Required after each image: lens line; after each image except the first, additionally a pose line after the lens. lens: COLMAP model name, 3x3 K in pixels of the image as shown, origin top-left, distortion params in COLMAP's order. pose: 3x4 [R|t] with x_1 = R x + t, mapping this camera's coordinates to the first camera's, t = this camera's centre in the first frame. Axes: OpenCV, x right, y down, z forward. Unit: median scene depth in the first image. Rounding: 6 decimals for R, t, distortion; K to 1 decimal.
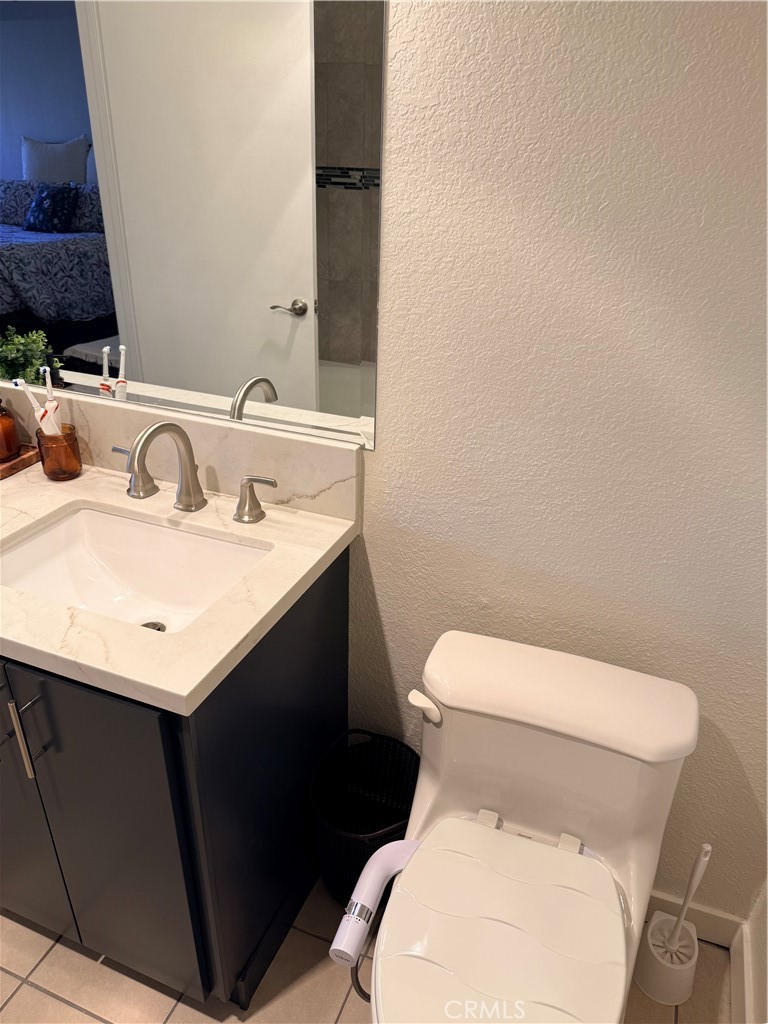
lens RADIAL K [[748.3, 0, 384.1], [0, 748.3, 536.9], [0, 0, 1]] dist [0.001644, 0.000120]
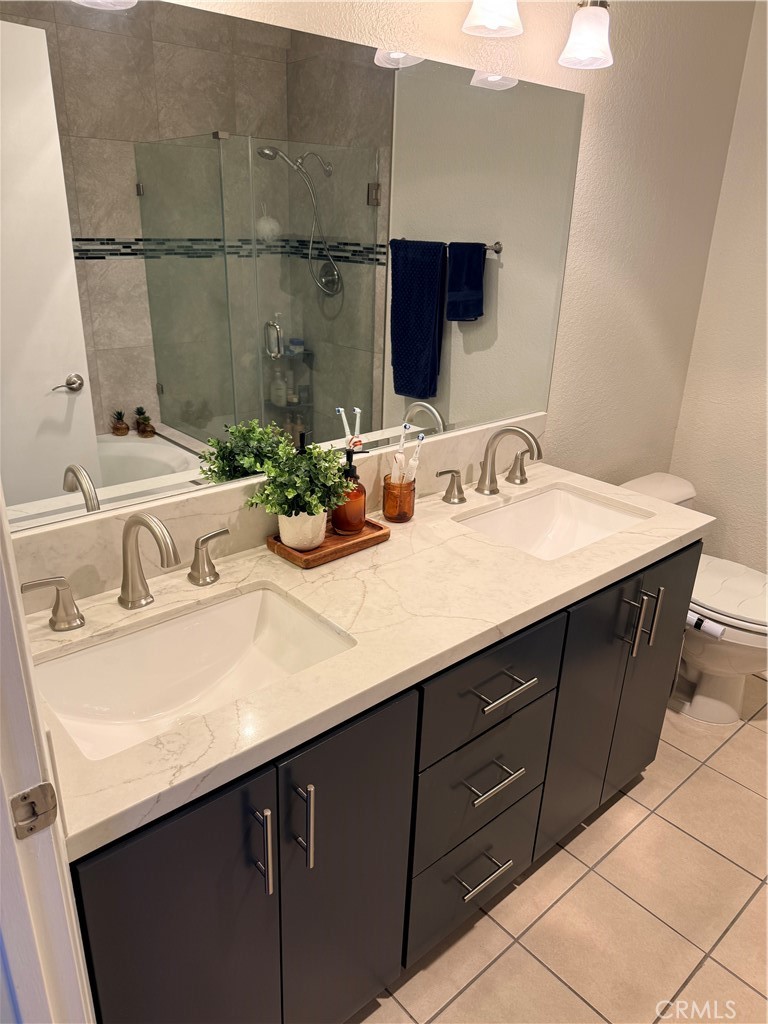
lens RADIAL K [[719.0, 0, 384.0], [0, 719.0, 512.0], [0, 0, 1]] dist [0.170492, -0.376730]
pose [[0.453896, -0.351736, 0.818694, -0.828738], [0.400490, 0.901289, 0.165184, -0.174042], [-0.795981, 0.252902, 0.549958, 0.251398]]
